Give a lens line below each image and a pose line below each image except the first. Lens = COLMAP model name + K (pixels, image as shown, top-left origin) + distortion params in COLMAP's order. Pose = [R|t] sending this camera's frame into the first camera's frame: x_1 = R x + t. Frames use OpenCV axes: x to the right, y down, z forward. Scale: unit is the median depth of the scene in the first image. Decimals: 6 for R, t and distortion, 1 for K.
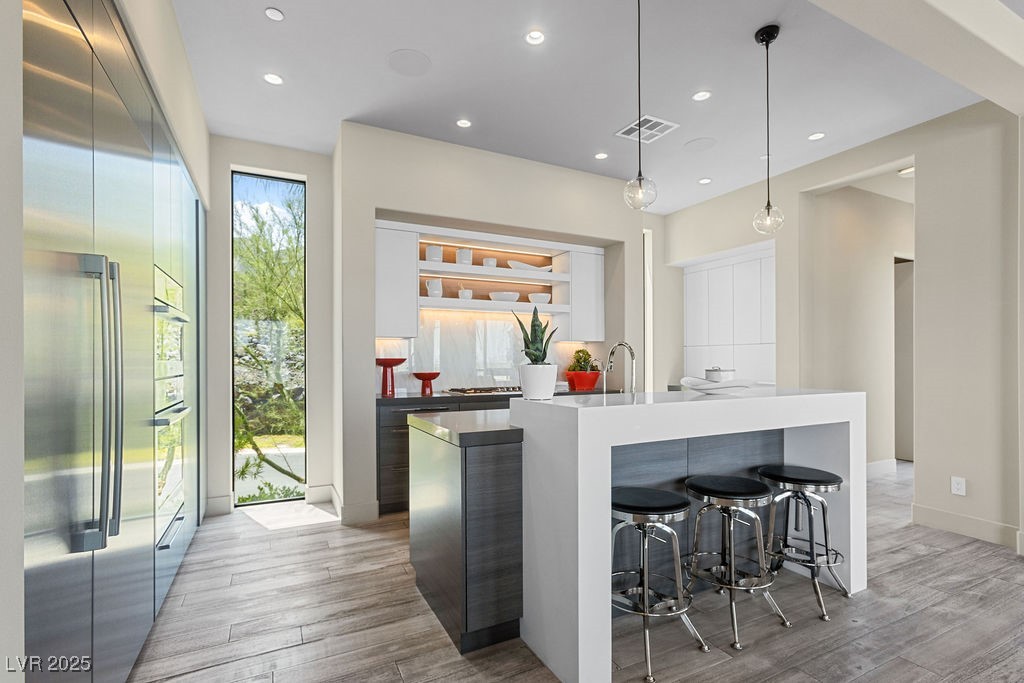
lens RADIAL K [[490.4, 0, 509.4], [0, 490.4, 358.8], [0, 0, 1]] dist [0.000070, 0.000383]
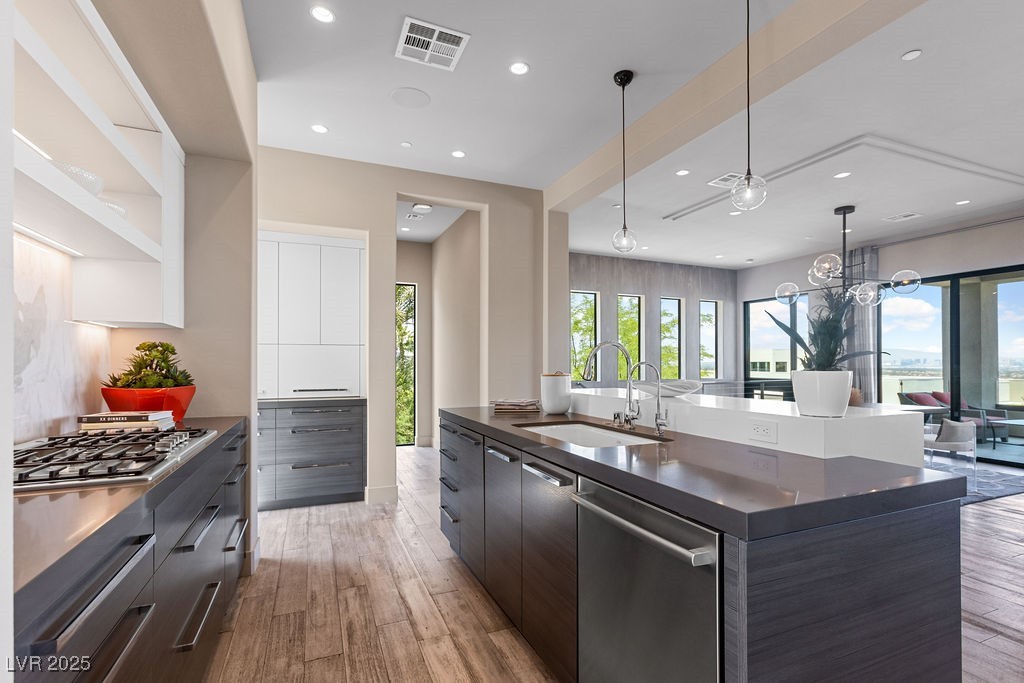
lens RADIAL K [[478.0, 0, 516.4], [0, 478.0, 360.5], [0, 0, 1]] dist [0.018565, 0.000688]
pose [[0.061378, 0.006177, 0.998095, -0.380174], [-0.004947, 0.999970, -0.005884, 0.001923], [-0.998102, -0.004577, 0.061407, 0.746771]]
